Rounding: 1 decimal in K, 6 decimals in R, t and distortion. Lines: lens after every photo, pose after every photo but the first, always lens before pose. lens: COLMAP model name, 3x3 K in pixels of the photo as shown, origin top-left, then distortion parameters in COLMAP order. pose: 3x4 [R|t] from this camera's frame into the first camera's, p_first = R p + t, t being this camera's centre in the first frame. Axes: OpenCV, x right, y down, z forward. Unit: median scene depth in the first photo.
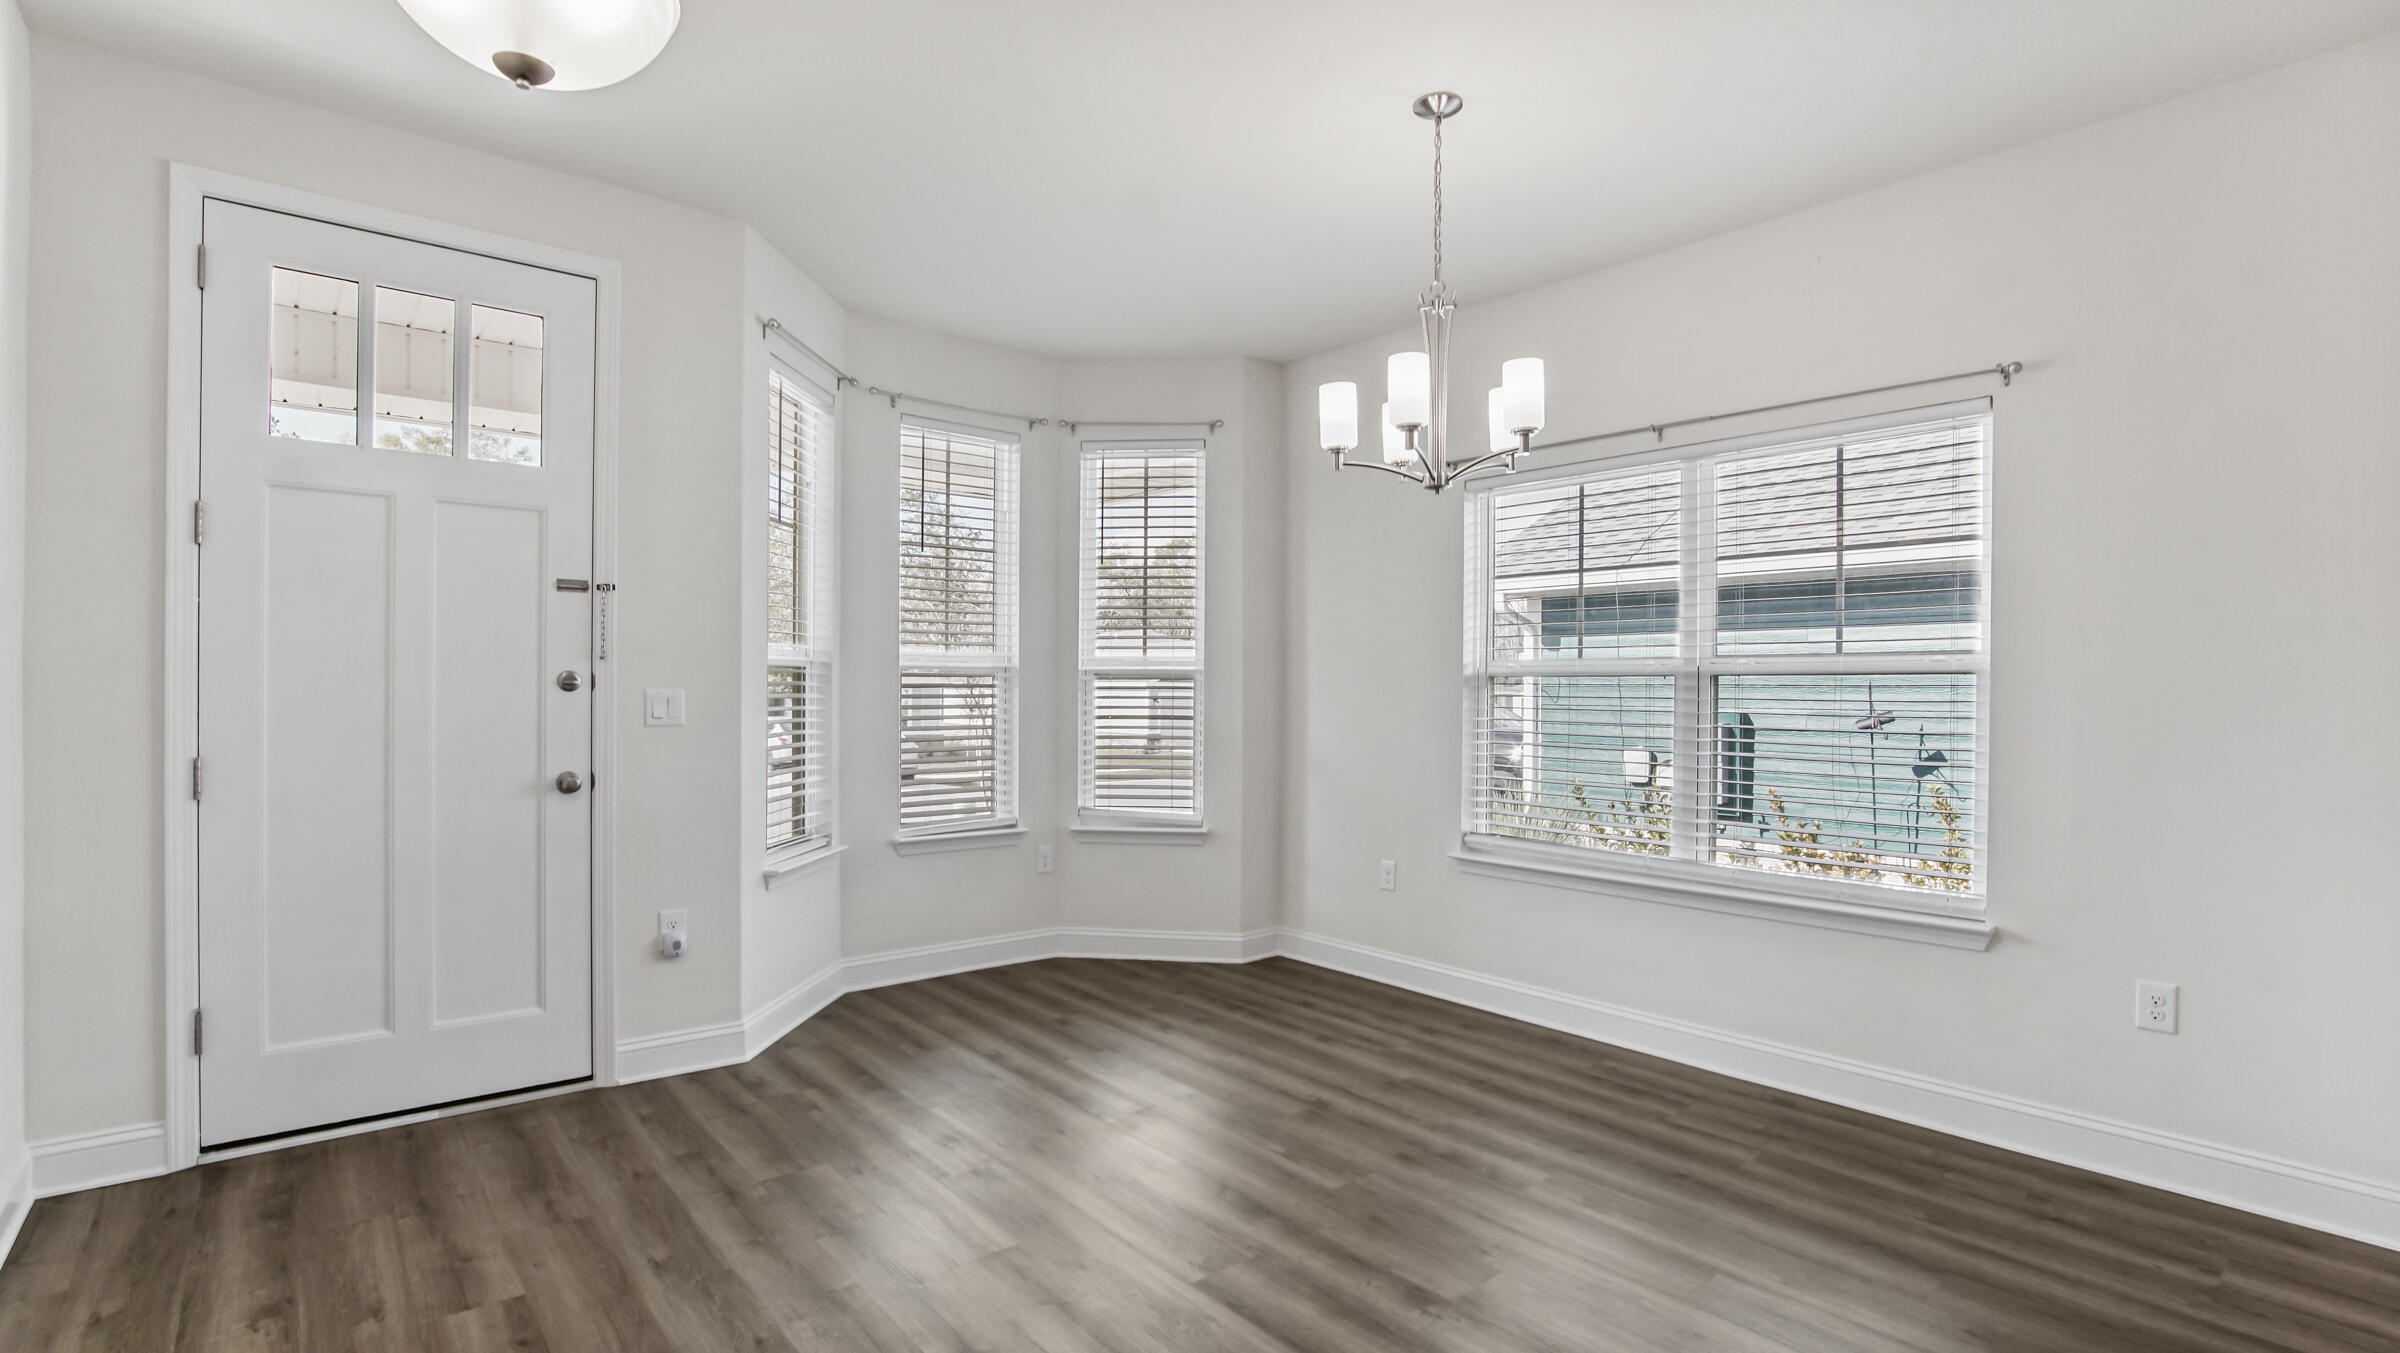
lens RADIAL K [[1140.2, 0, 1199.9], [0, 1140.2, 686.5], [0, 0, 1]] dist [-0.004041, -0.000755]
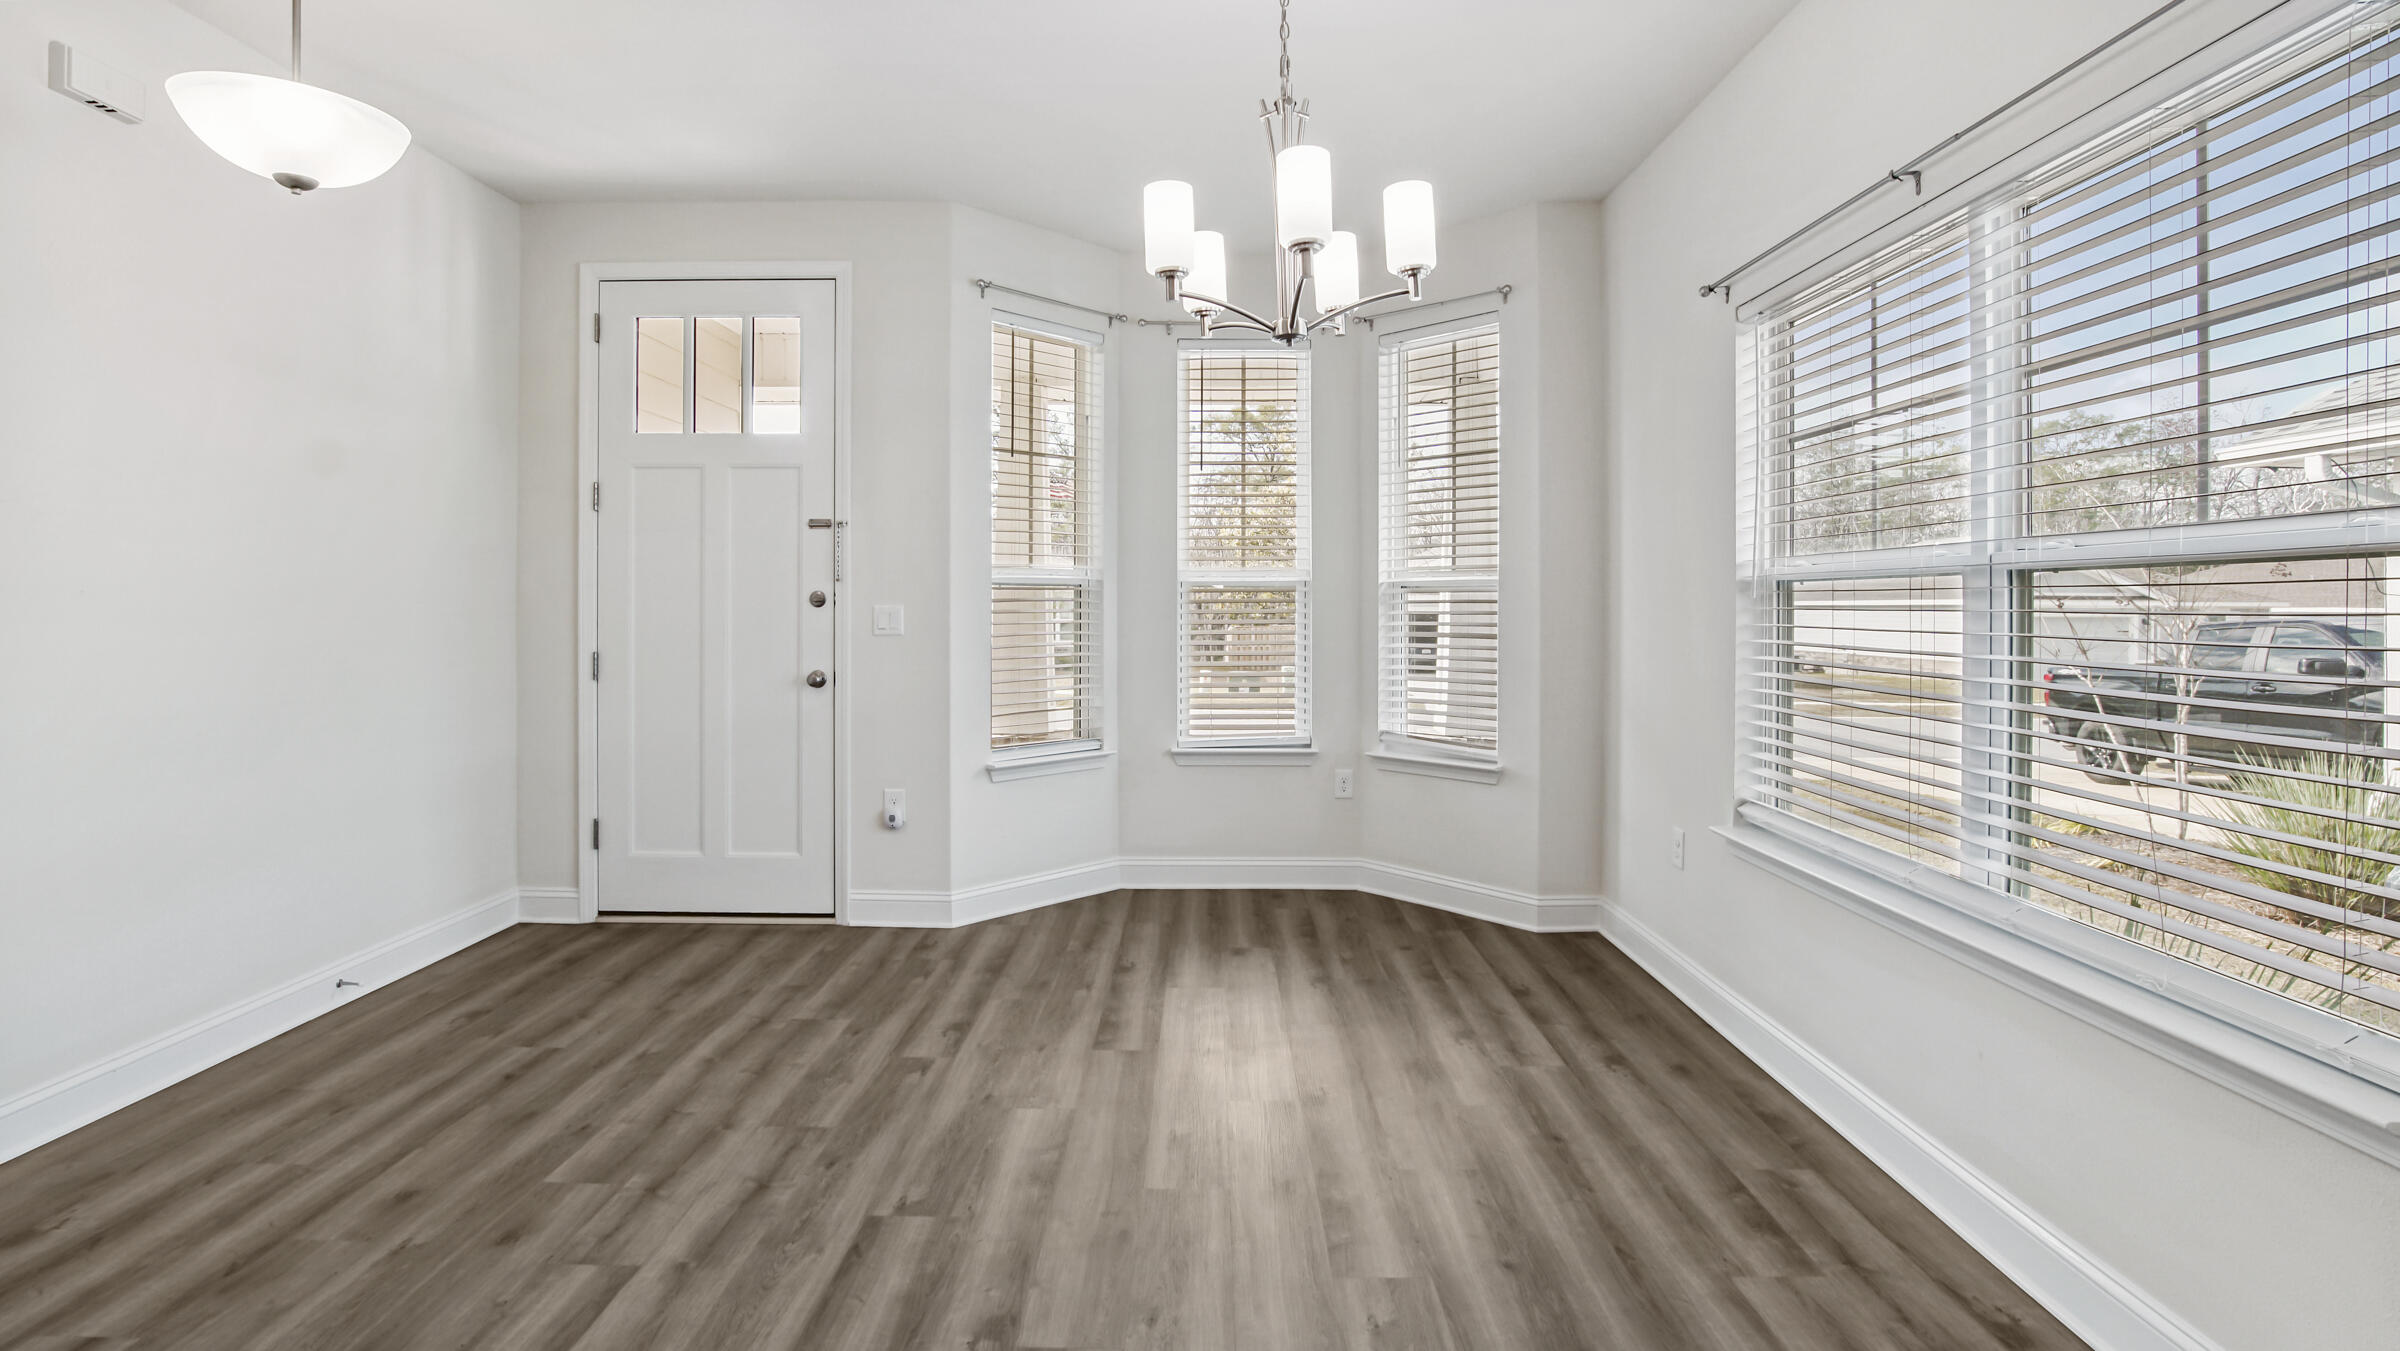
lens RADIAL K [[1121.1, 0, 1192.0], [0, 1121.1, 599.9], [0, 0, 1]] dist [-0.001056, -0.000281]
pose [[0.755241, -0.010012, -0.655371, 0.516999], [0.006913, 0.999949, -0.007309, 0.007144], [0.655411, 0.000989, 0.755272, 0.293285]]
